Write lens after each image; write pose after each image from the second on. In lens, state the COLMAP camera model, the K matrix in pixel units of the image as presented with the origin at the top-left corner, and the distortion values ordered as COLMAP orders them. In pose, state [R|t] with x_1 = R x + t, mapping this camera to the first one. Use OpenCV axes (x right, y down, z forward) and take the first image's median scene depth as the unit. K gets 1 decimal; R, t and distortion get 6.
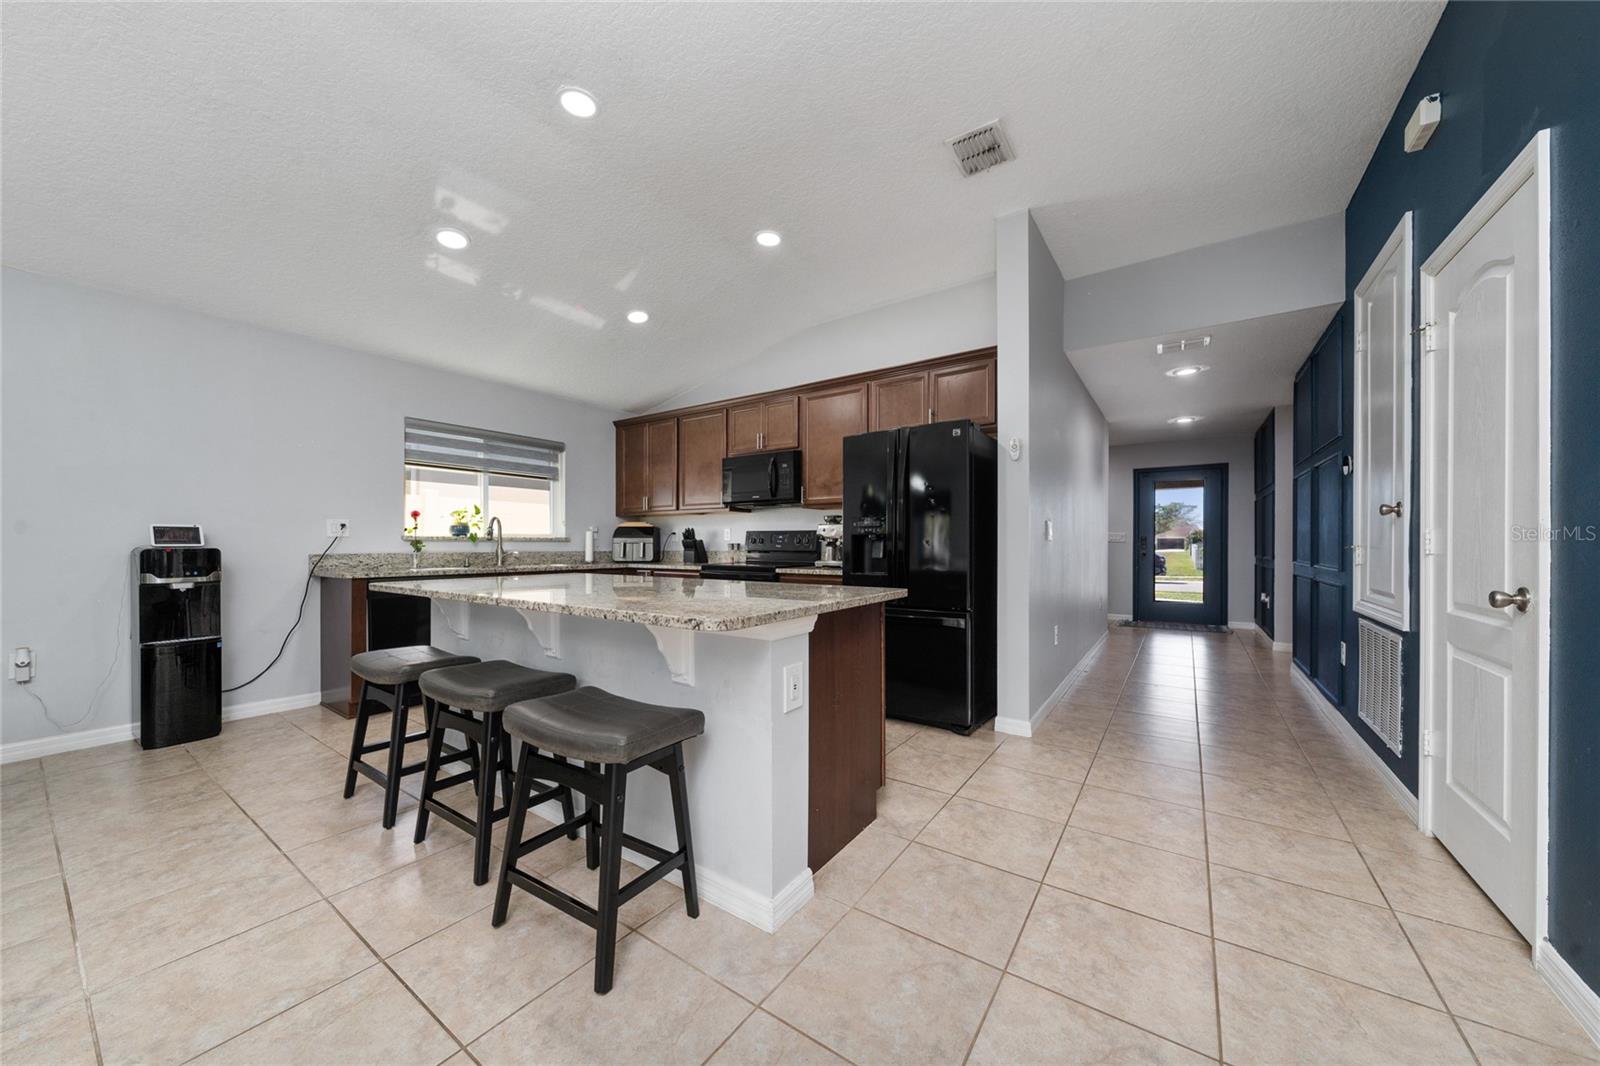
lens RADIAL K [[548.1, 0, 804.7], [0, 548.1, 546.5], [0, 0, 1]] dist [-0.002860, 0.001019]
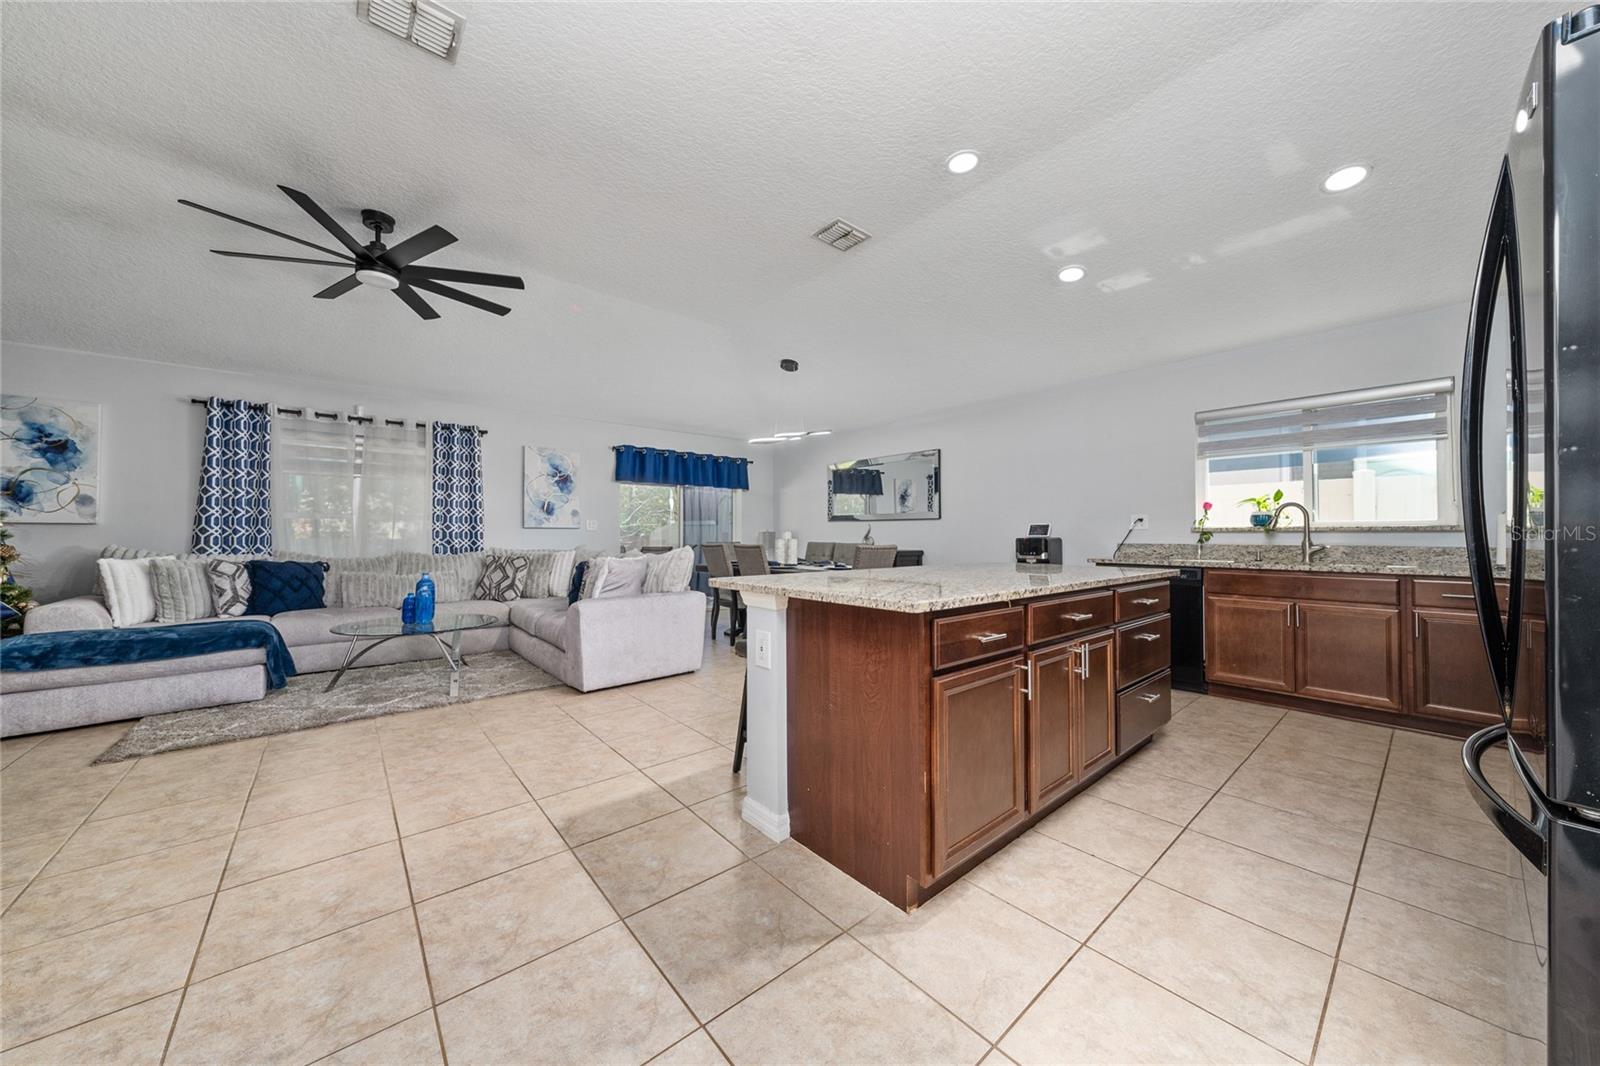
lens RADIAL K [[548.1, 0, 802.3], [0, 548.1, 529.0], [0, 0, 1]] dist [-0.002860, 0.001019]
pose [[-0.258867, -0.013706, -0.965816, 0.454859], [-0.006527, 0.999901, -0.012441, 0.000898], [0.965891, 0.003083, -0.258931, 0.552266]]
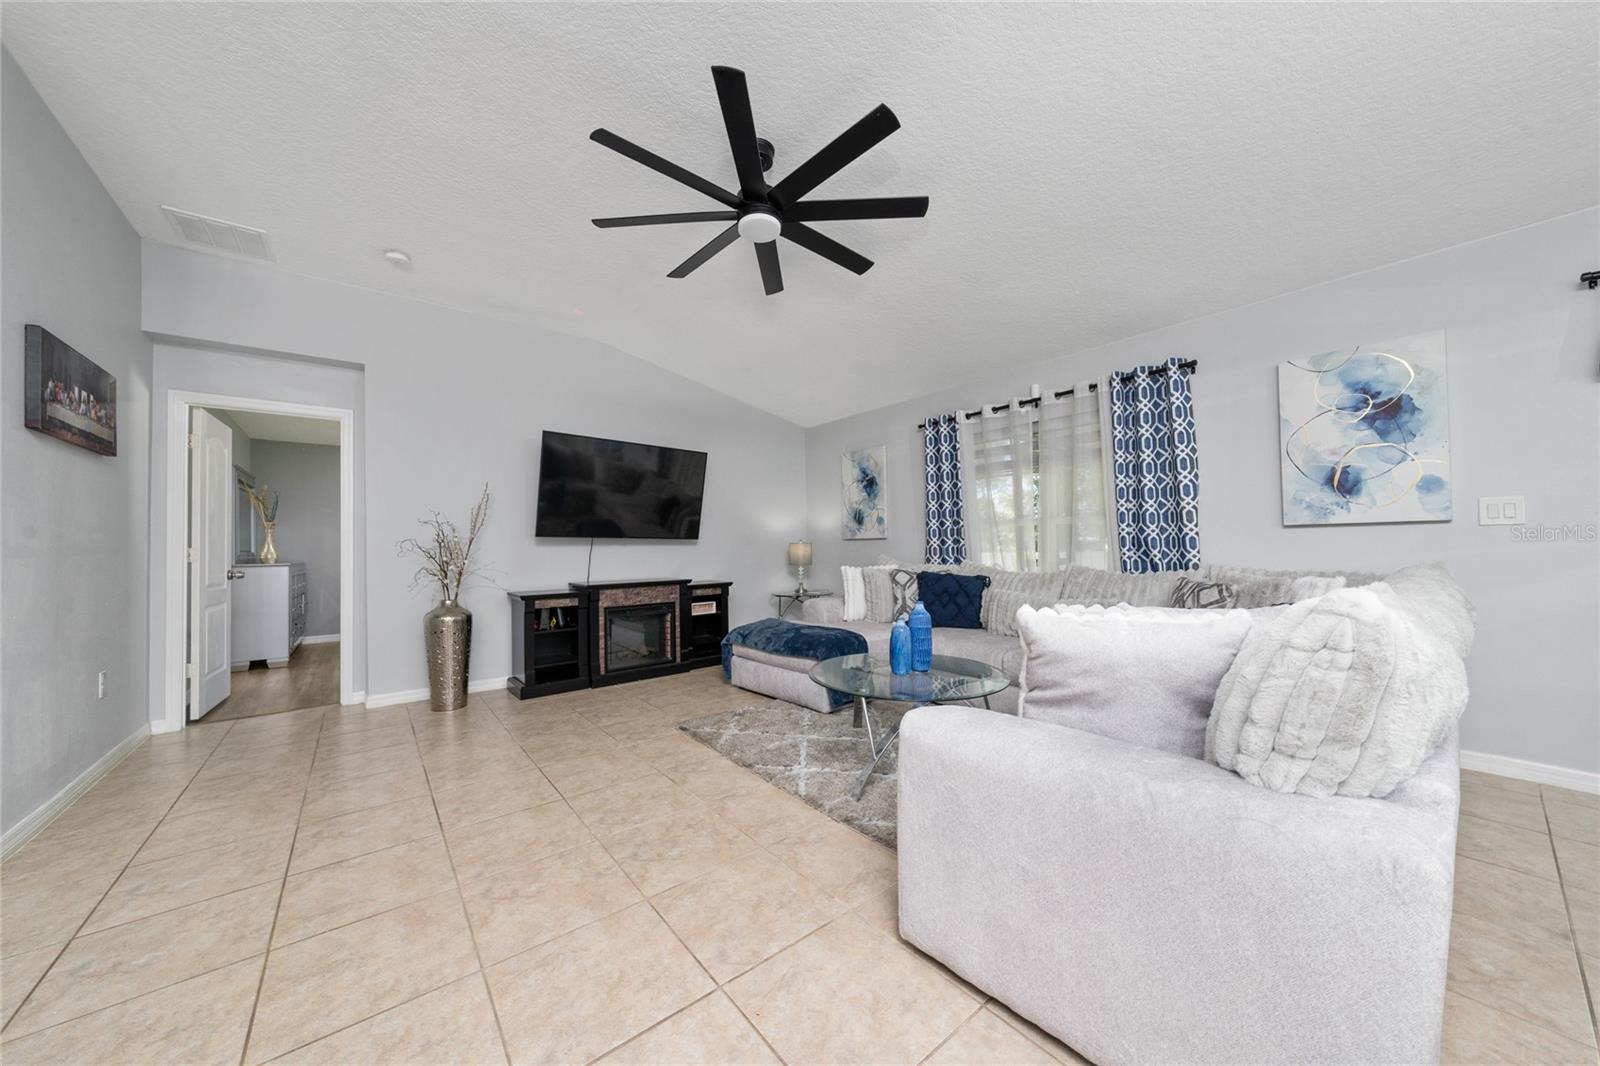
lens RADIAL K [[548.1, 0, 810.6], [0, 548.1, 538.4], [0, 0, 1]] dist [-0.002860, 0.001019]
pose [[-0.957574, 0.017677, 0.287644, -0.335798], [0.015338, 0.999828, -0.010383, -0.000957], [-0.287778, -0.005530, -0.957681, 0.349567]]
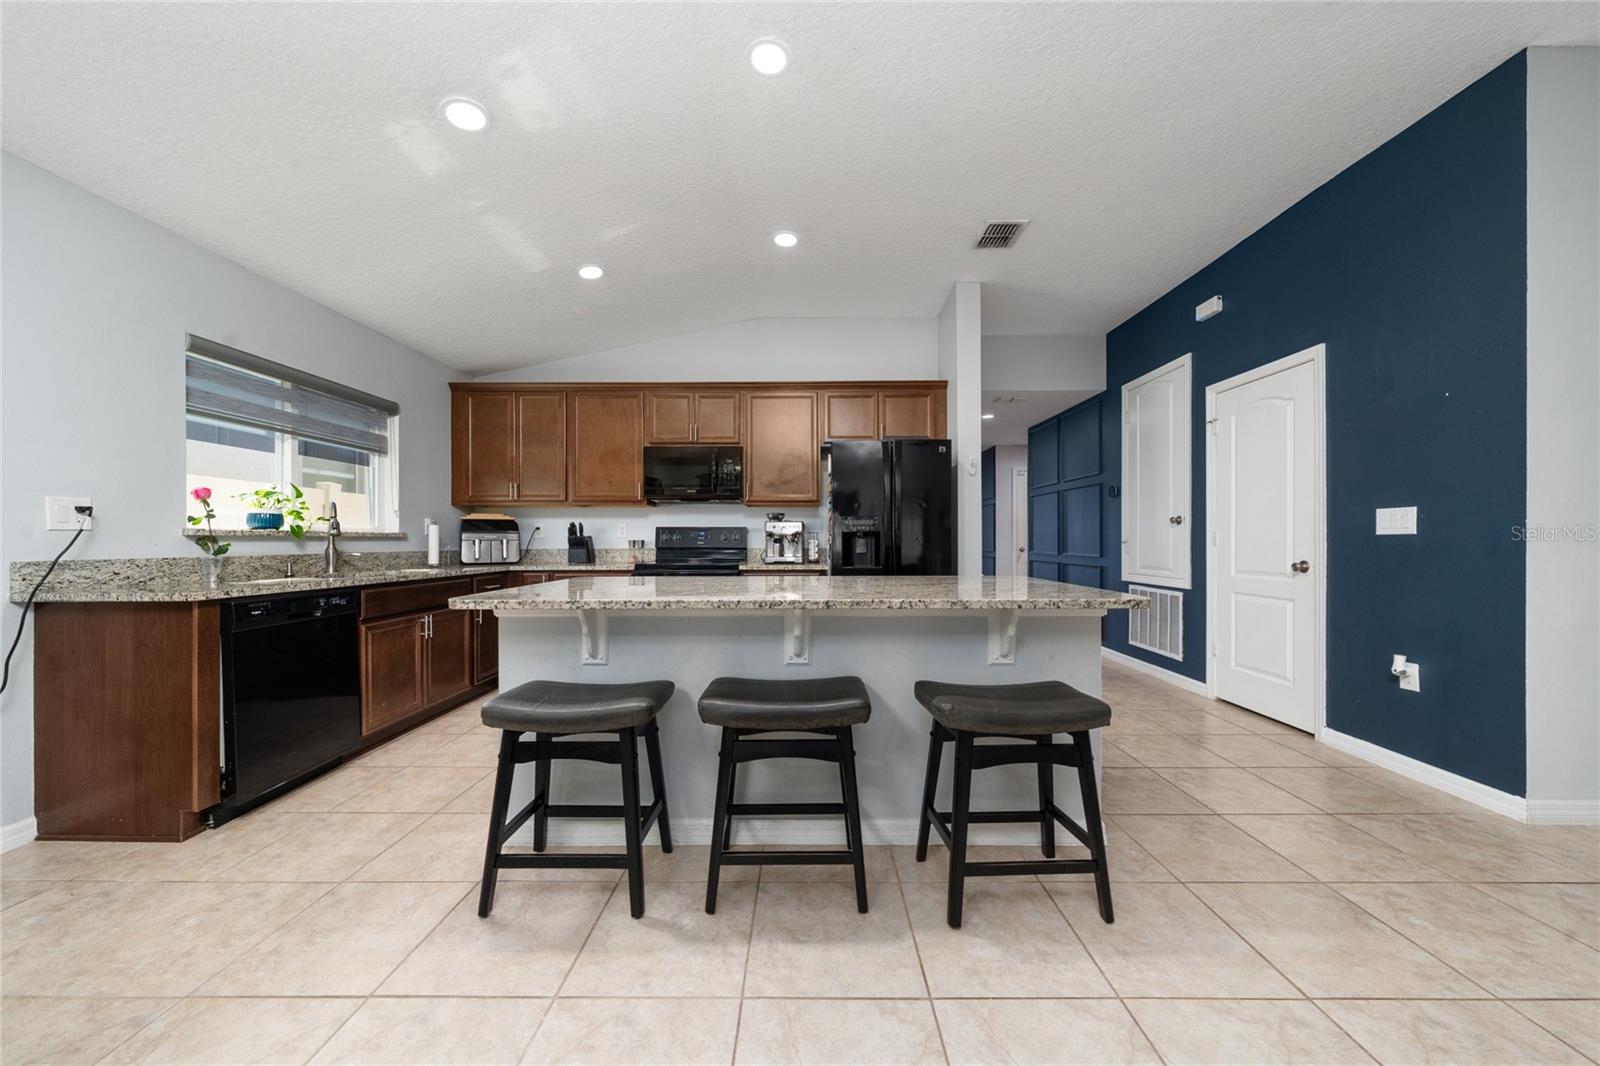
lens RADIAL K [[548.1, 0, 795.1], [0, 548.1, 543.4], [0, 0, 1]] dist [-0.002860, 0.001019]
pose [[0.831833, -0.005403, 0.555000, -0.506978], [0.005117, 0.999985, 0.002065, -0.001581], [-0.555003, 0.001122, 0.831848, 0.124588]]
